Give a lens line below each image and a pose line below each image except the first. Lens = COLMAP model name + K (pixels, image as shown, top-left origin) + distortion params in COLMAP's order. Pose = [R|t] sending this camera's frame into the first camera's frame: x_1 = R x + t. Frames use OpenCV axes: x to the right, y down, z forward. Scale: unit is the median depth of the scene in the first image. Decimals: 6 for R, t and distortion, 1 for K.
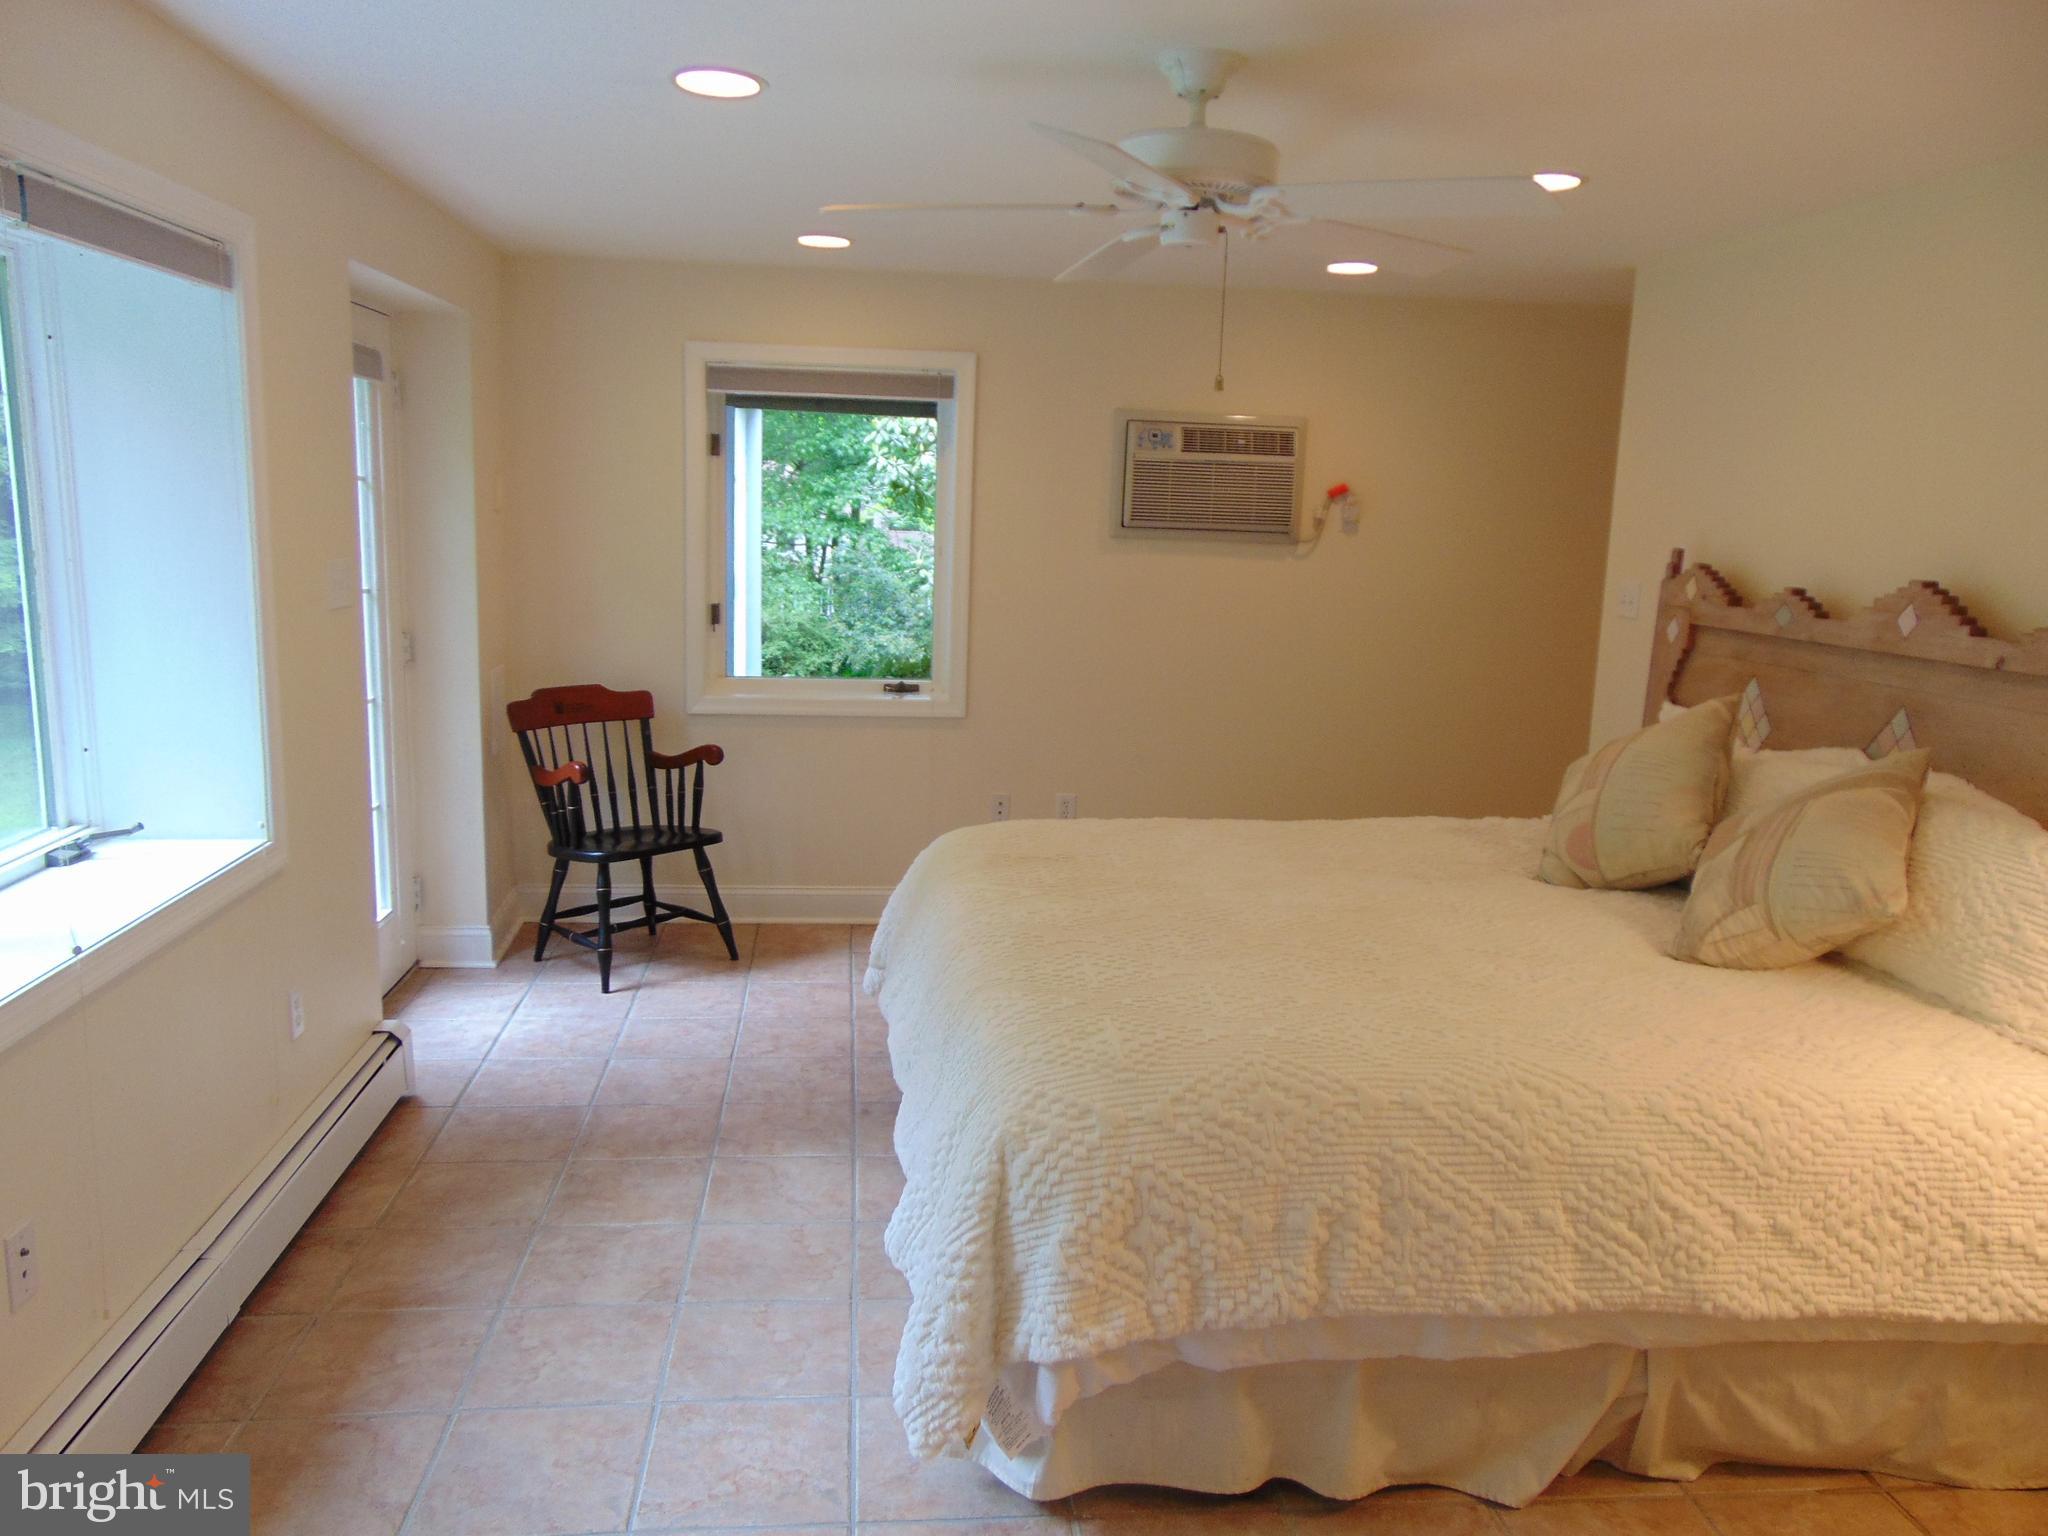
lens RADIAL K [[1518.1, 0, 1024.0], [0, 1518.1, 768.0], [0, 0, 1]] dist [-0.038379, 0.056692]
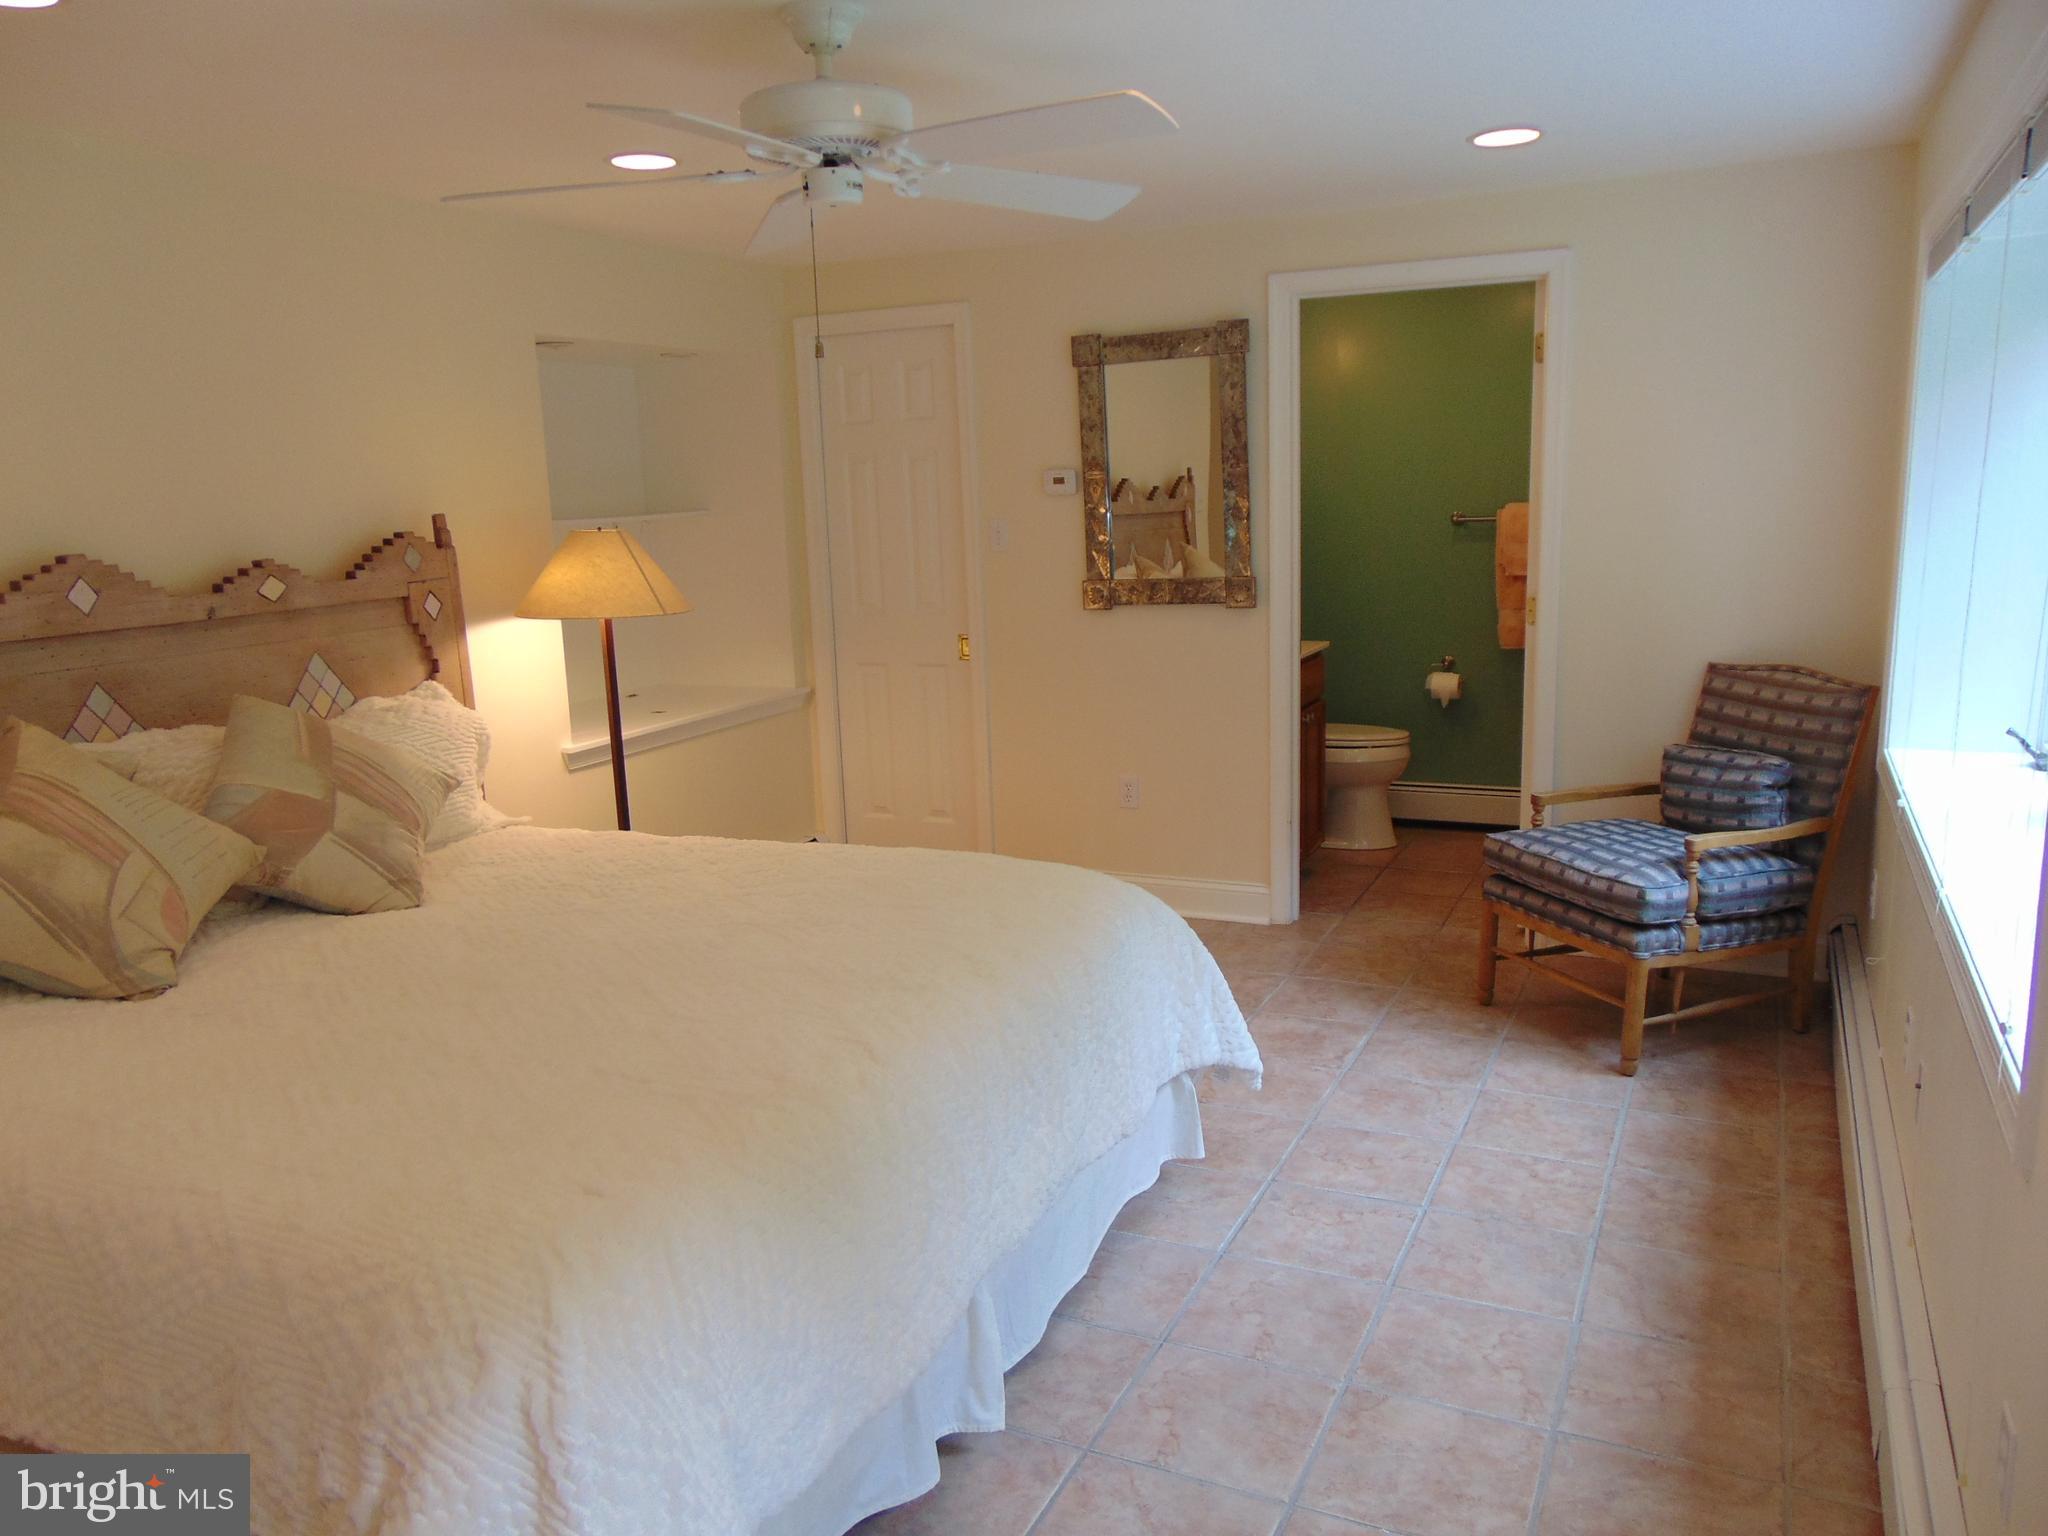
lens RADIAL K [[1518.1, 0, 1024.0], [0, 1518.1, 768.0], [0, 0, 1]] dist [-0.038379, 0.056692]
pose [[-0.847577, -0.103007, 0.520580, -0.471539], [0.100817, 0.931860, 0.348531, -0.292541], [-0.521008, 0.347890, -0.779438, 1.593981]]
